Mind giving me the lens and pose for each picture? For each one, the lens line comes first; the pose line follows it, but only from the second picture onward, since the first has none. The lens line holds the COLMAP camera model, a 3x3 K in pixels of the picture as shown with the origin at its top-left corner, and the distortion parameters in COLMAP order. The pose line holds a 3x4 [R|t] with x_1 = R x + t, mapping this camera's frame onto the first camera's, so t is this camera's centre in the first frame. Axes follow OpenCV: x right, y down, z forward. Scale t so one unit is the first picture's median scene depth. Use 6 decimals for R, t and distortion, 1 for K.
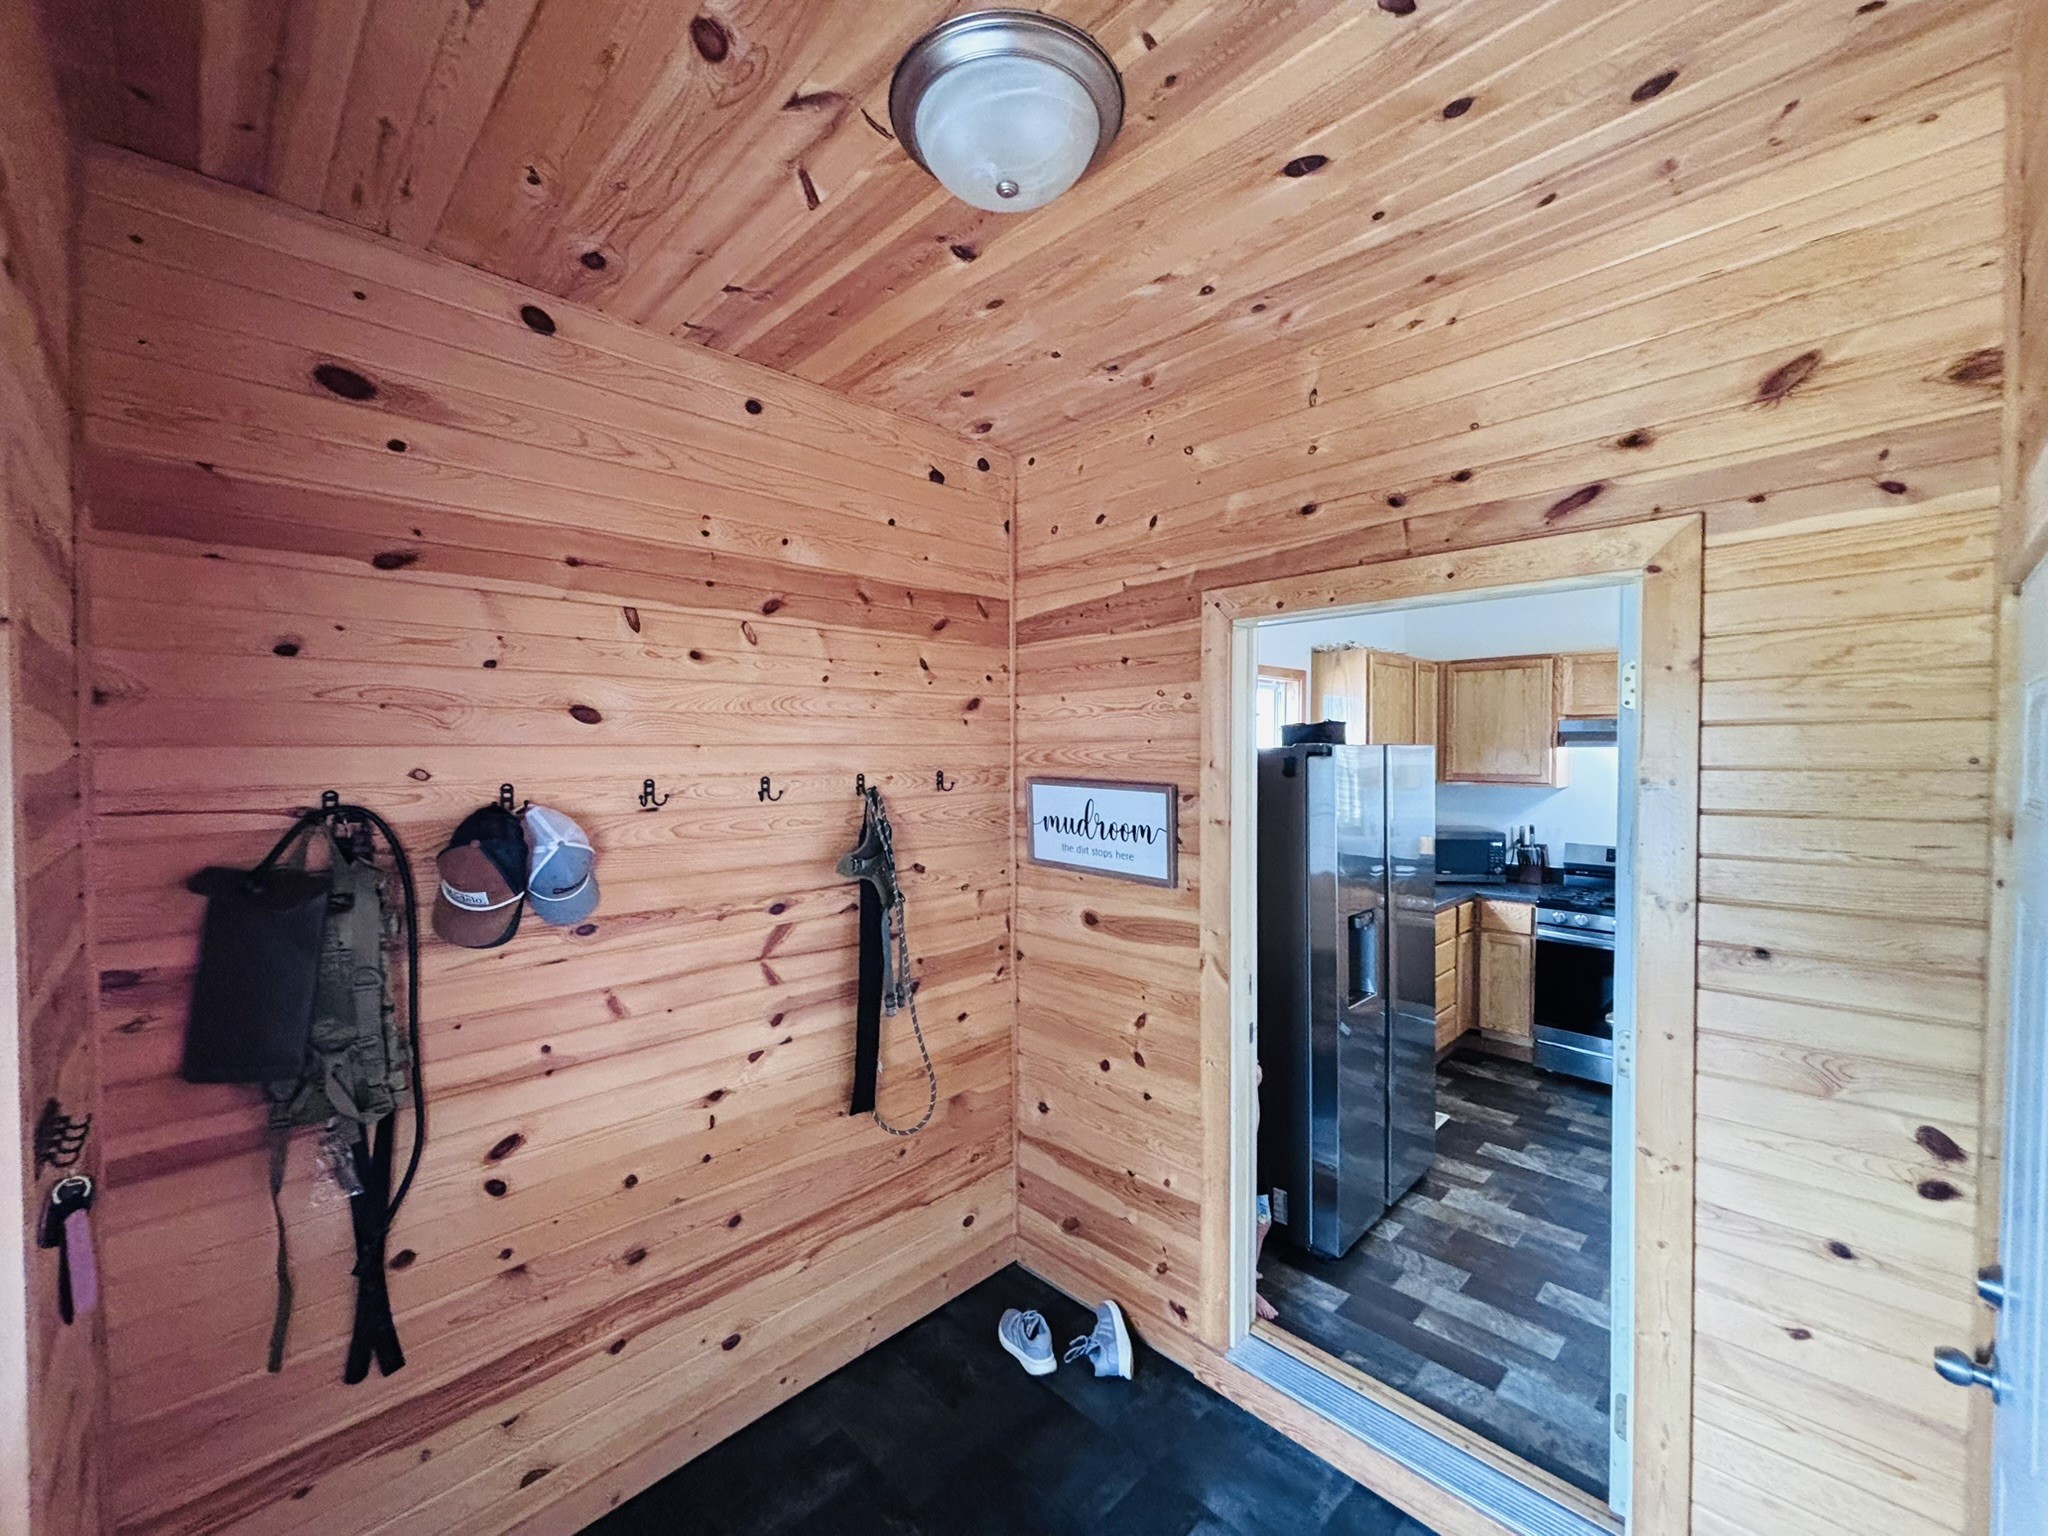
lens RADIAL K [[833.1, 0, 1024.0], [0, 833.1, 768.0], [0, 0, 1]] dist [0.026088, -0.000116]
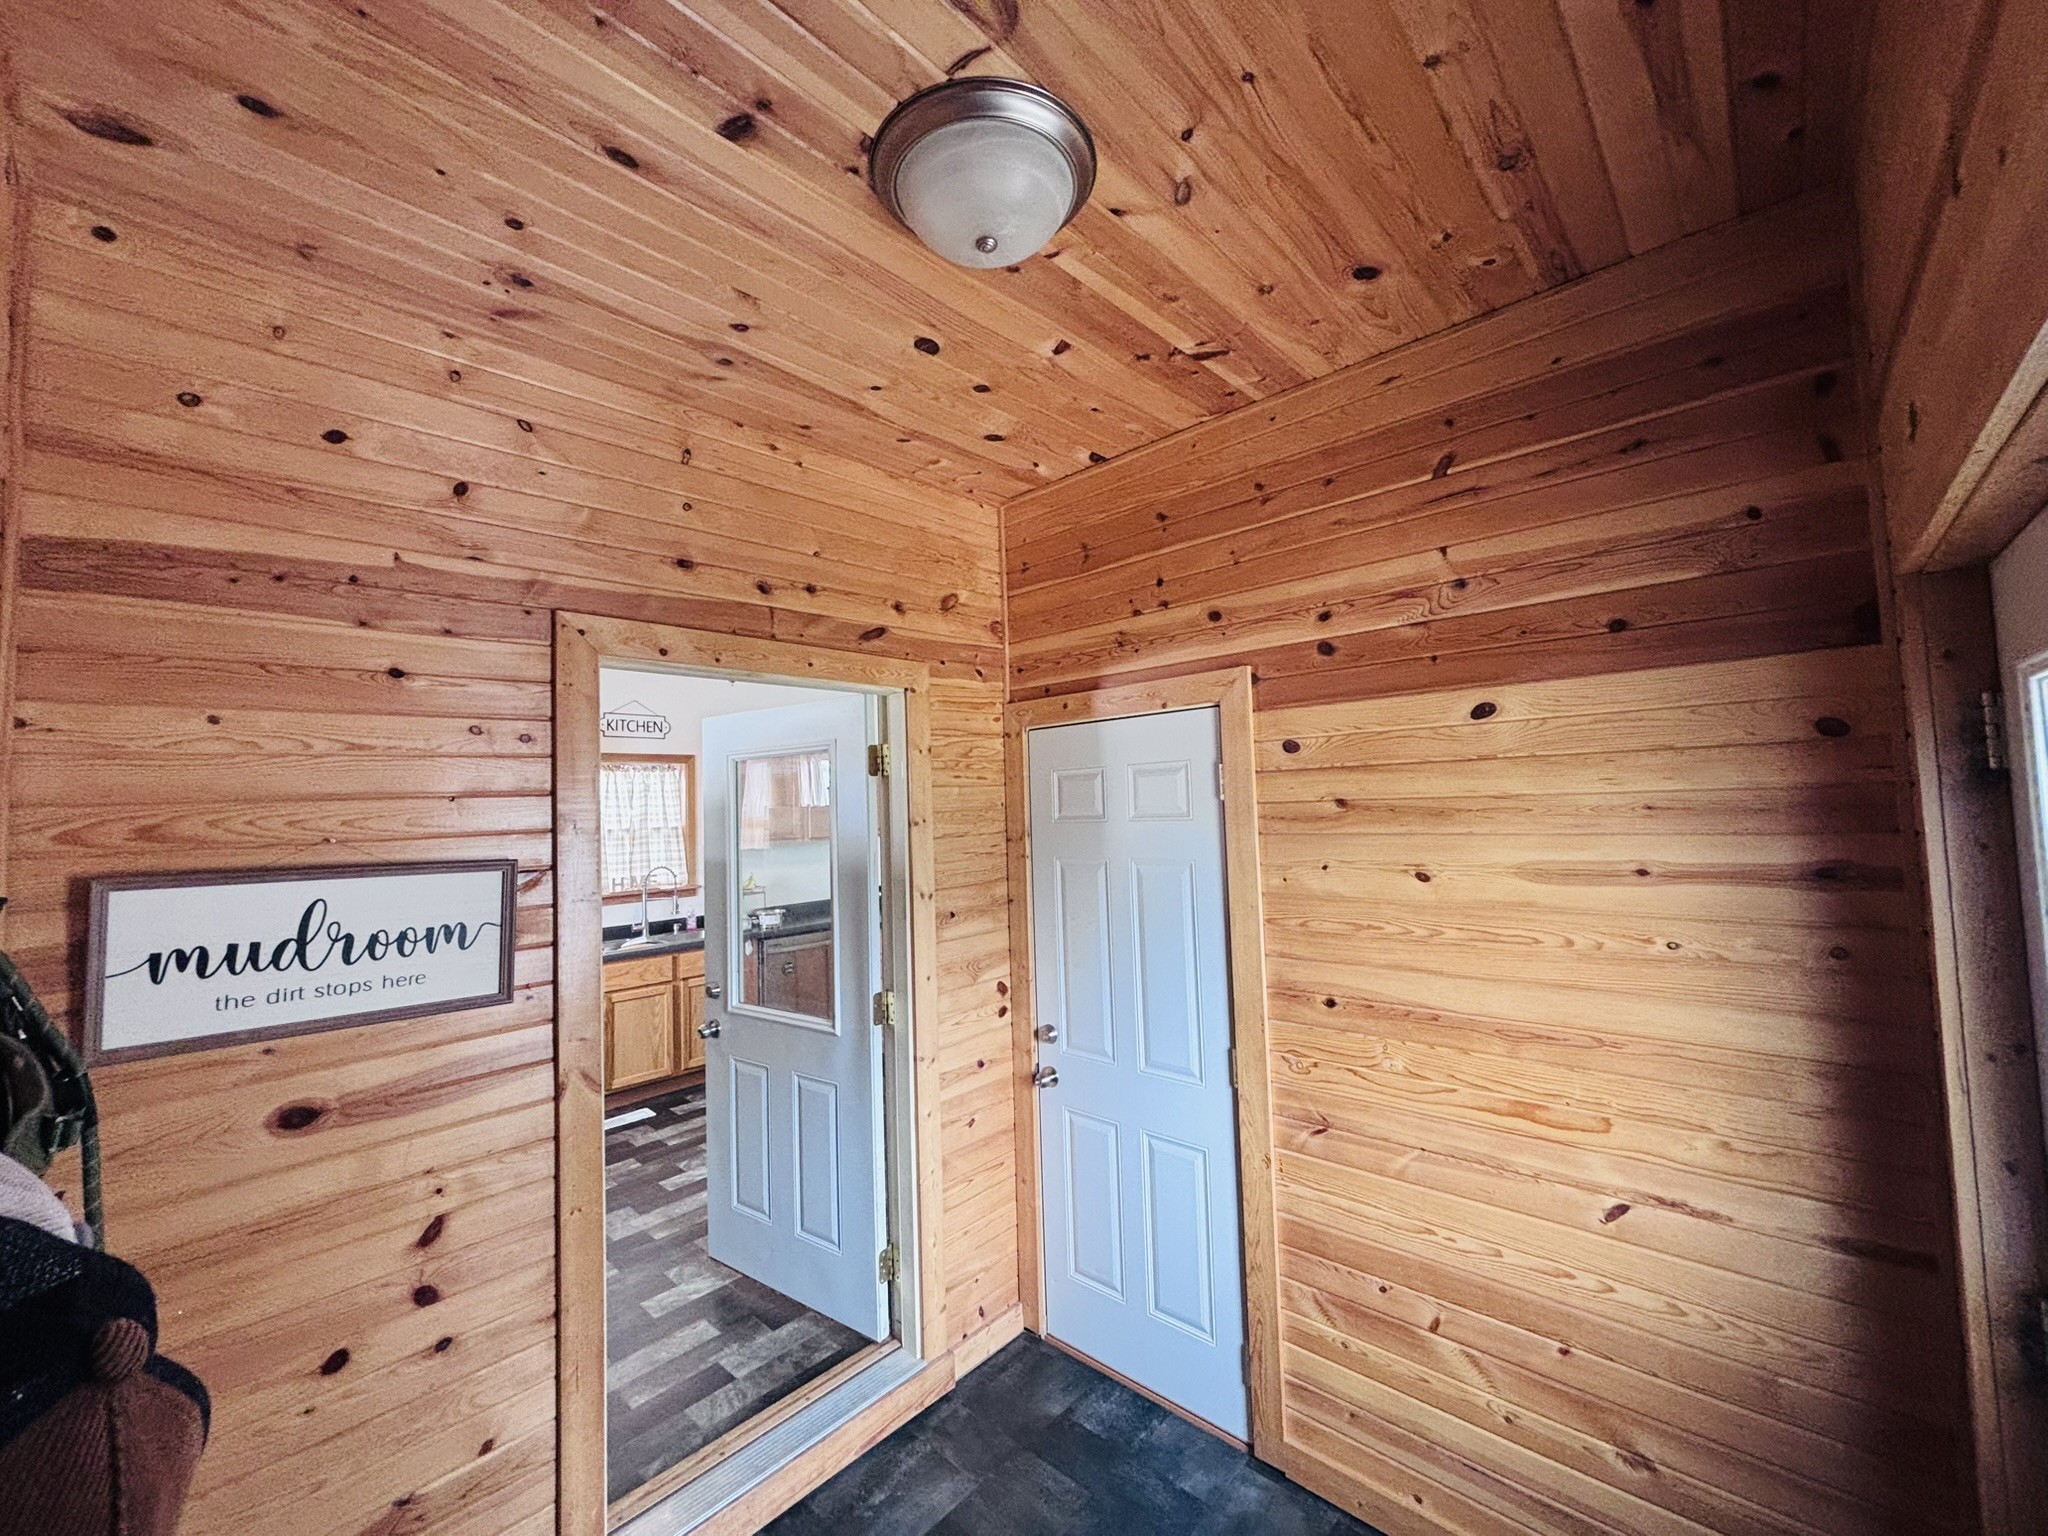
lens RADIAL K [[818.9, 0, 1024.0], [0, 818.9, 768.0], [0, 0, 1]] dist [0.001422, 0.000082]
pose [[-0.035036, 0.055794, 0.997827, -0.545331], [0.061815, 0.996650, -0.053558, 0.007656], [-0.997472, 0.059804, -0.038368, 0.569192]]
